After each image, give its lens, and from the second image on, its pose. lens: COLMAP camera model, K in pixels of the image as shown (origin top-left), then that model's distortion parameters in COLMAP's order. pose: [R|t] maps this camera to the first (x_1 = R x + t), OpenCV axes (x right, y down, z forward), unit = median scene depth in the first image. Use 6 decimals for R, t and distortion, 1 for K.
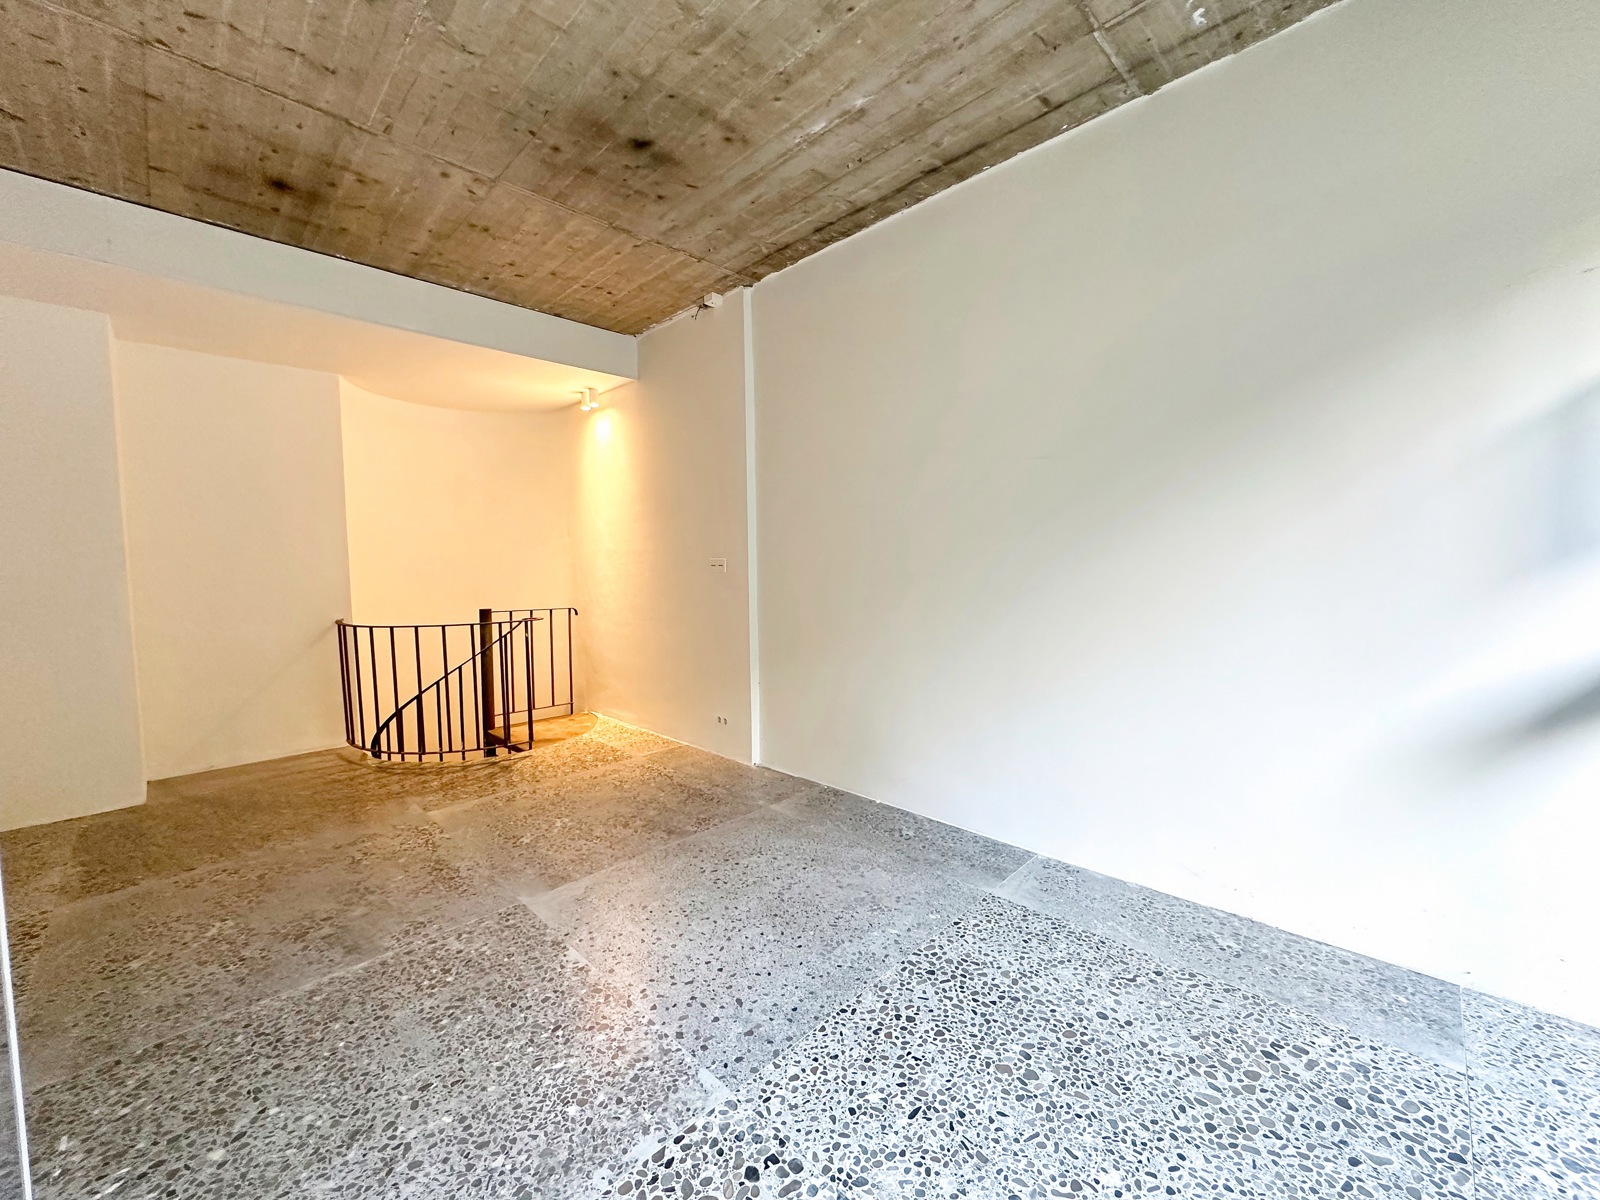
lens RADIAL K [[633.9, 0, 800.0], [0, 633.9, 600.0], [0, 0, 1]] dist [-0.004793, -0.000008]
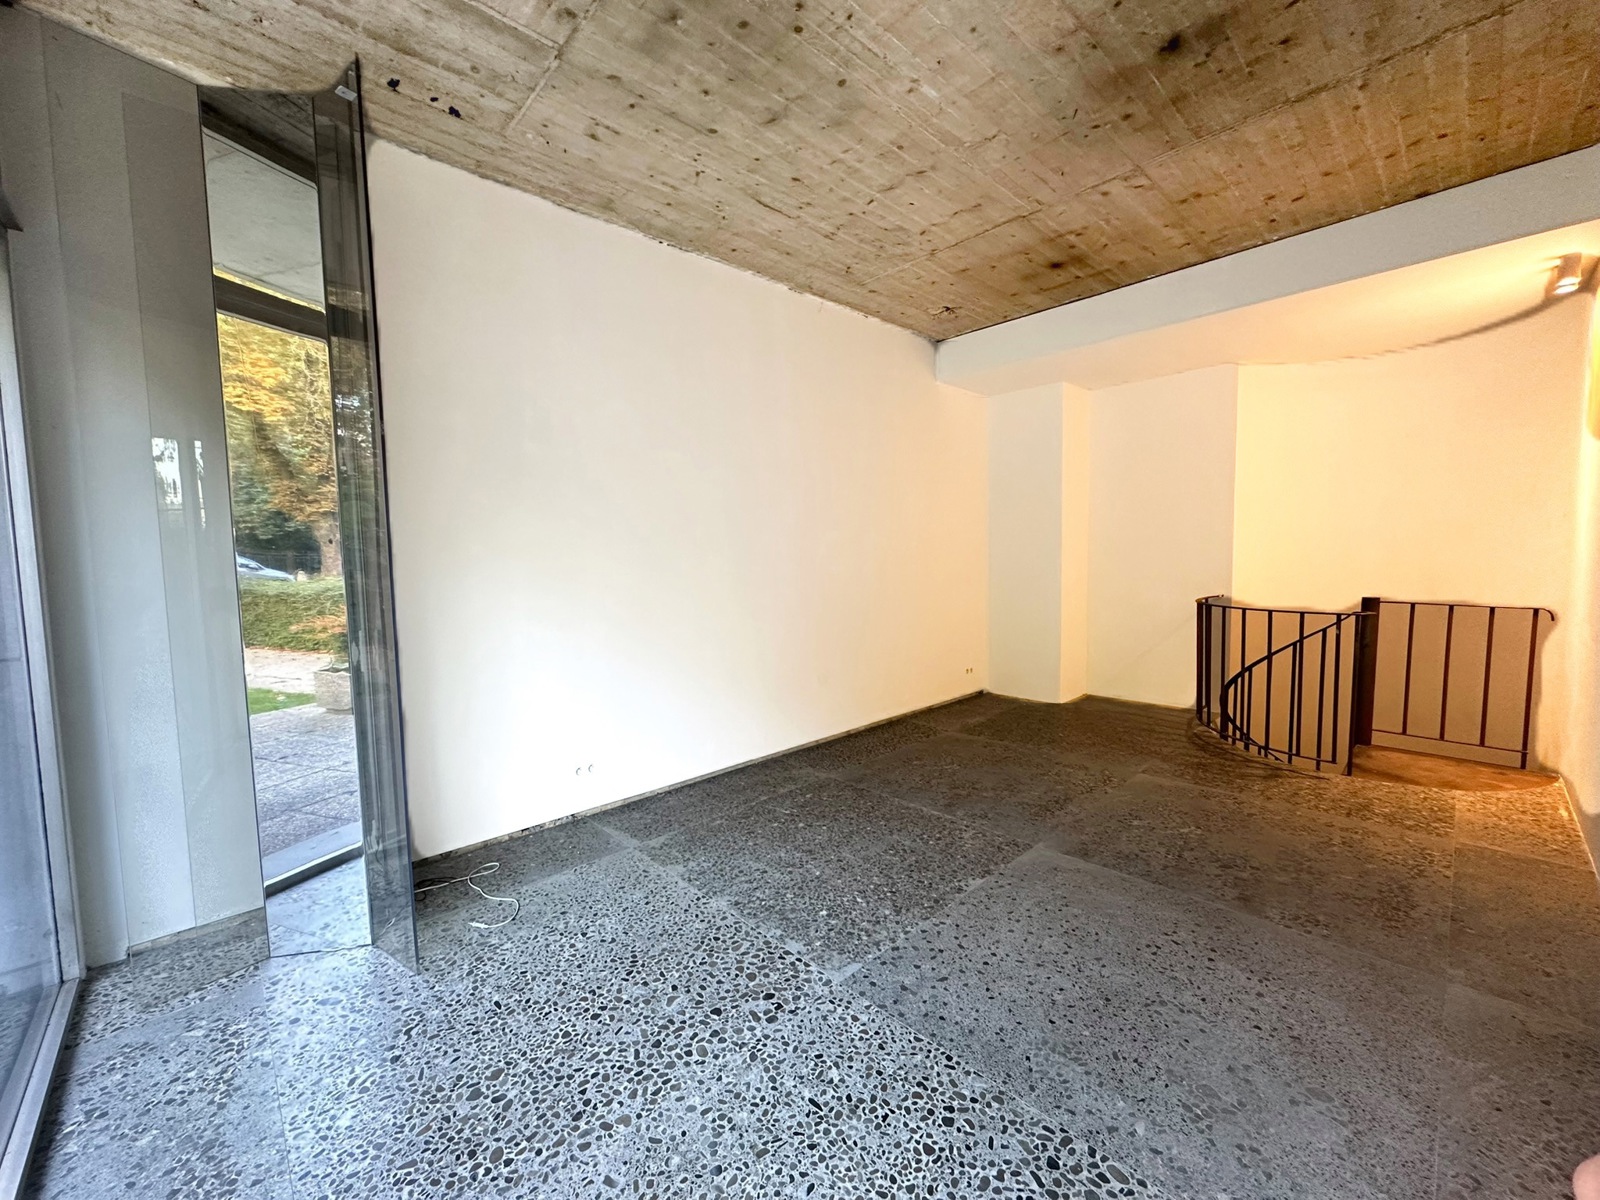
lens RADIAL K [[633.9, 0, 800.0], [0, 633.9, 600.0], [0, 0, 1]] dist [-0.004793, -0.000008]
pose [[-0.032085, 0.087659, -0.995634, 0.779192], [-0.041287, 0.995180, 0.088950, -0.056499], [0.998632, 0.043961, -0.028312, 0.674168]]
